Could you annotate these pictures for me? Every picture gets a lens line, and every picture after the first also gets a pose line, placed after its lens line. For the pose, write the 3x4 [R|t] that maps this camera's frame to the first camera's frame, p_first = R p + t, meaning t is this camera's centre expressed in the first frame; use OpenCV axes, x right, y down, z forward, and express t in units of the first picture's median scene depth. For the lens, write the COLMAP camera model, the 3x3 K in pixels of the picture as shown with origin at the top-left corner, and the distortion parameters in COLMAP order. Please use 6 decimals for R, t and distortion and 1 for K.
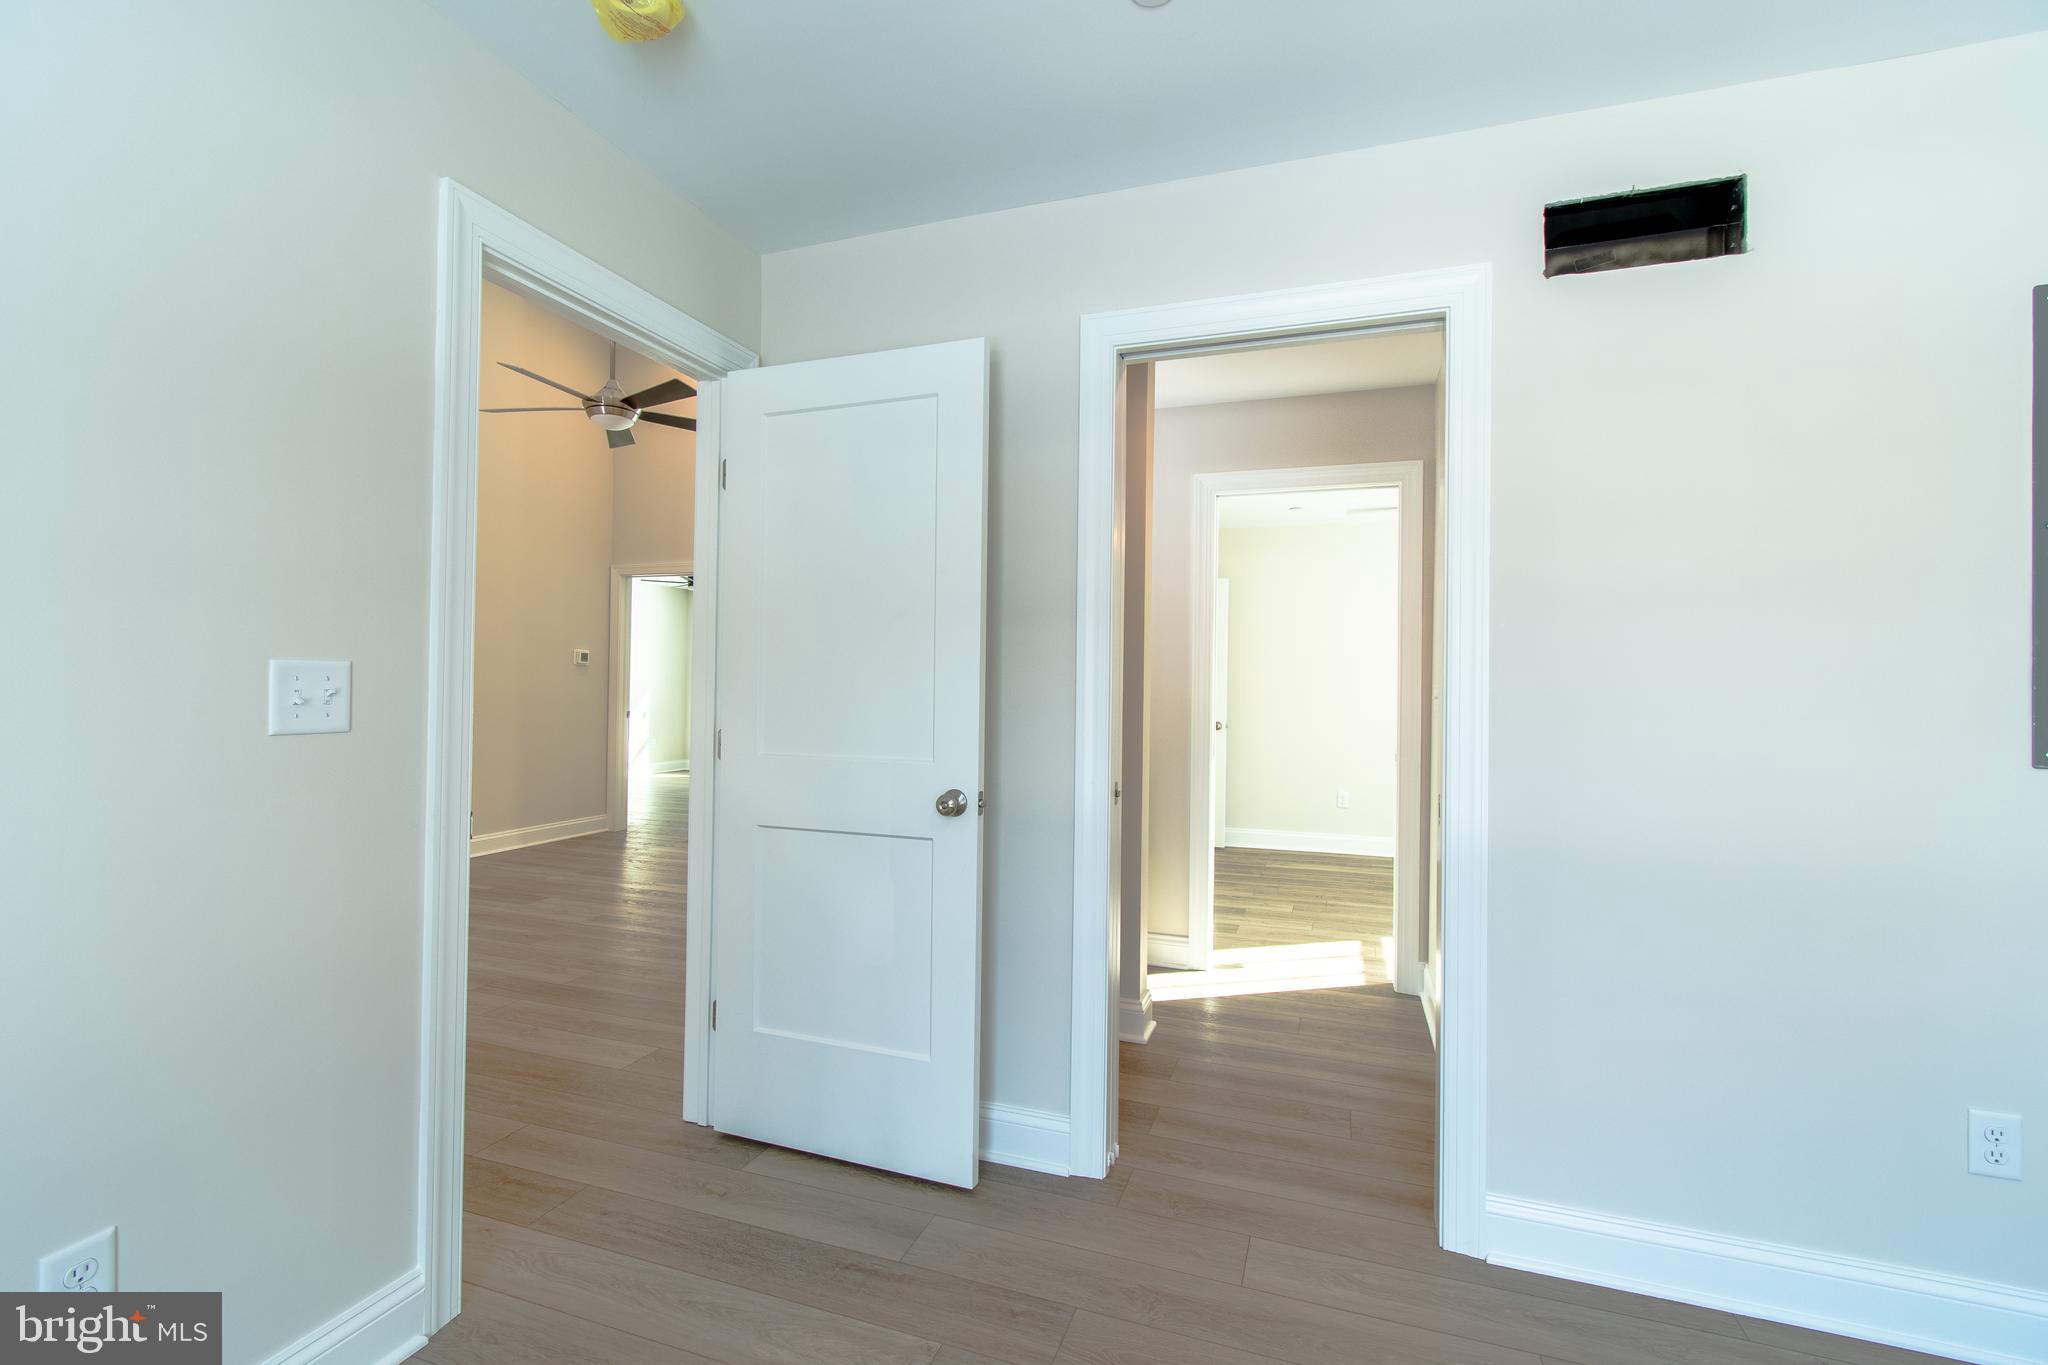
lens RADIAL K [[900.5, 0, 1022.0], [0, 900.5, 679.5], [0, 0, 1]] dist [0.001545, -0.000195]
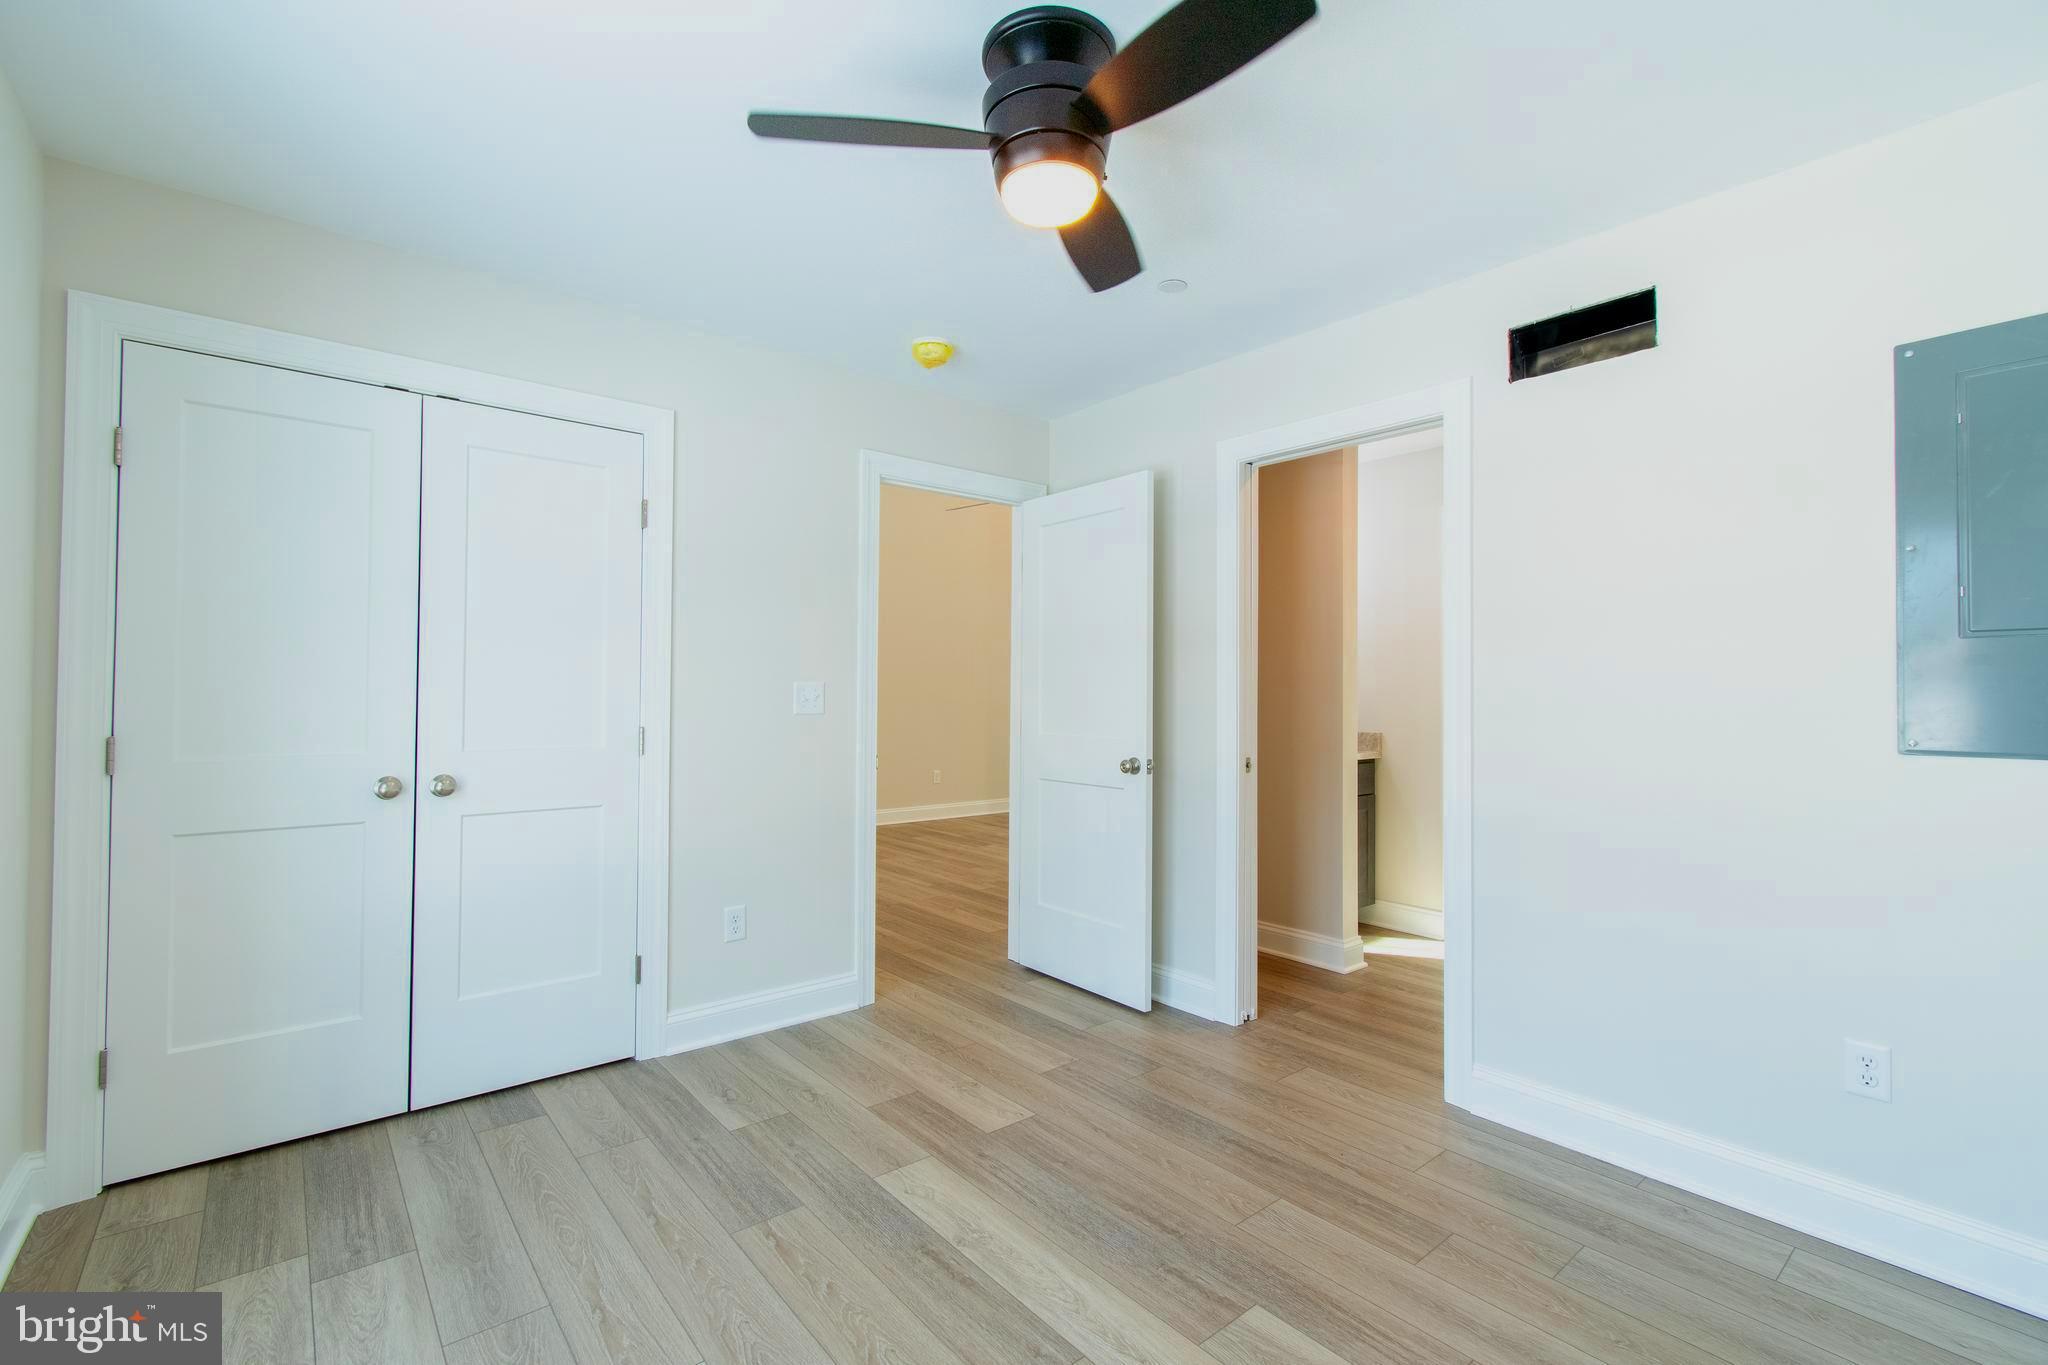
lens RADIAL K [[900.5, 0, 1022.0], [0, 900.5, 679.5], [0, 0, 1]] dist [0.001545, -0.000195]
pose [[0.858976, -0.014440, -0.511813, 0.593662], [0.007793, 0.999855, -0.015129, 0.008022], [0.511957, 0.009007, 0.858964, -0.481323]]
